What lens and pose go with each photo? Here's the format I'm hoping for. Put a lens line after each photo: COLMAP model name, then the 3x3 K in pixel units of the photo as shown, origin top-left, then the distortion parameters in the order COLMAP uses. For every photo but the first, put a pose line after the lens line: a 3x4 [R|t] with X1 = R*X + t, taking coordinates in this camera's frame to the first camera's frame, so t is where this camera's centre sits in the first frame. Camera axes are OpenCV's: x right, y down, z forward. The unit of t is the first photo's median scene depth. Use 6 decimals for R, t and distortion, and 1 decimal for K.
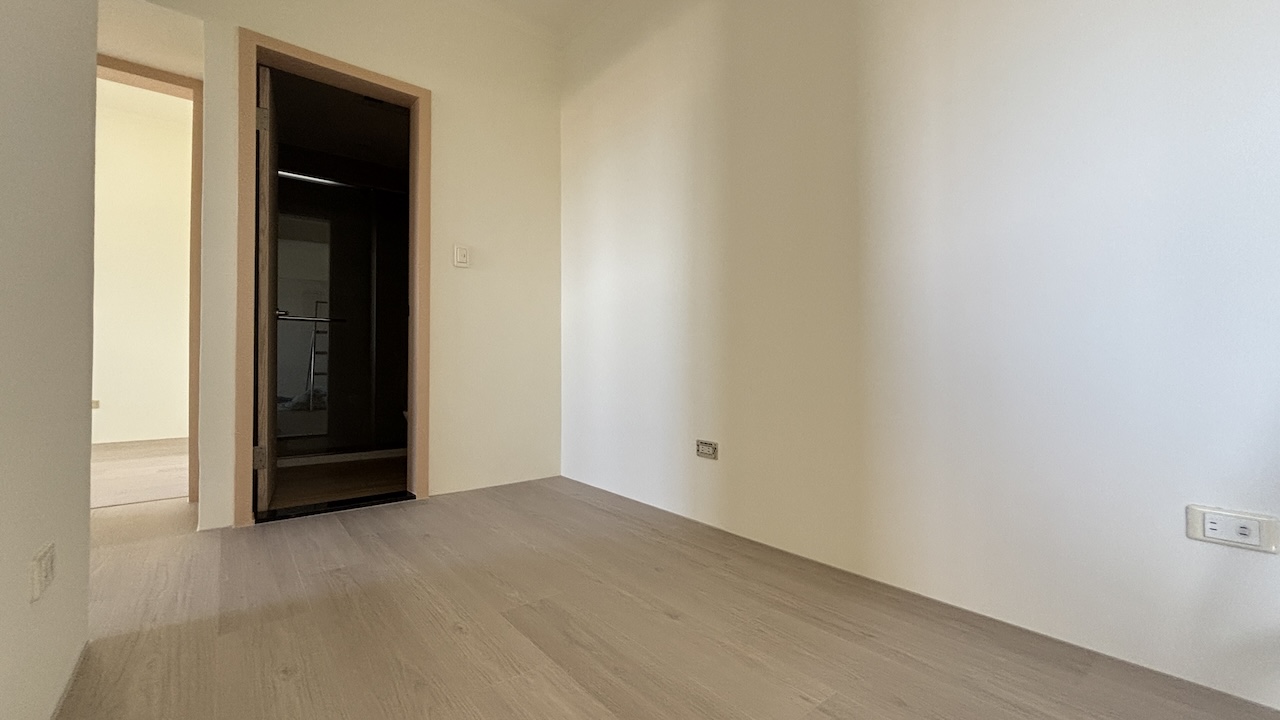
lens RADIAL K [[513.7, 0, 646.4], [0, 513.7, 357.5], [0, 0, 1]] dist [-0.008021, 0.000315]
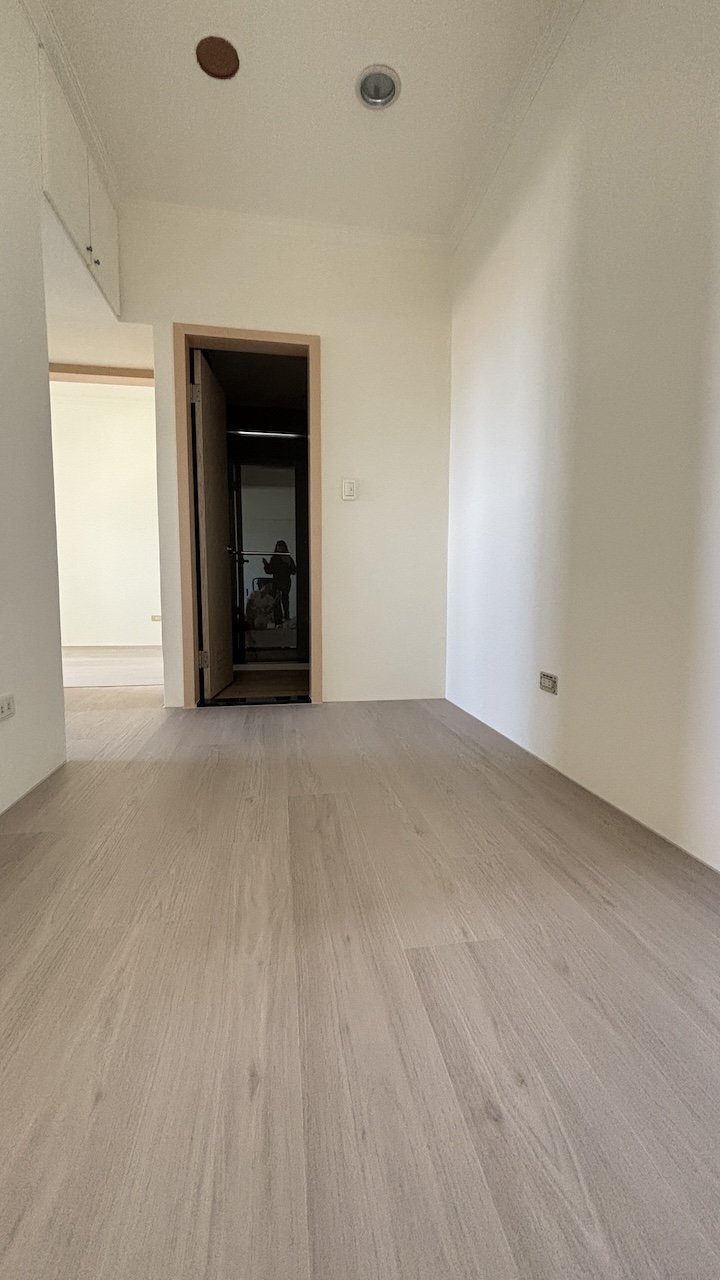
lens RADIAL K [[513.7, 0, 361.8], [0, 513.7, 643.3], [0, 0, 1]] dist [-0.008021, 0.000315]
pose [[0.867701, 0.051055, -0.494457, 0.270976], [0.005758, 0.993612, 0.112700, 0.004313], [0.497053, -0.100637, 0.861865, 0.051709]]
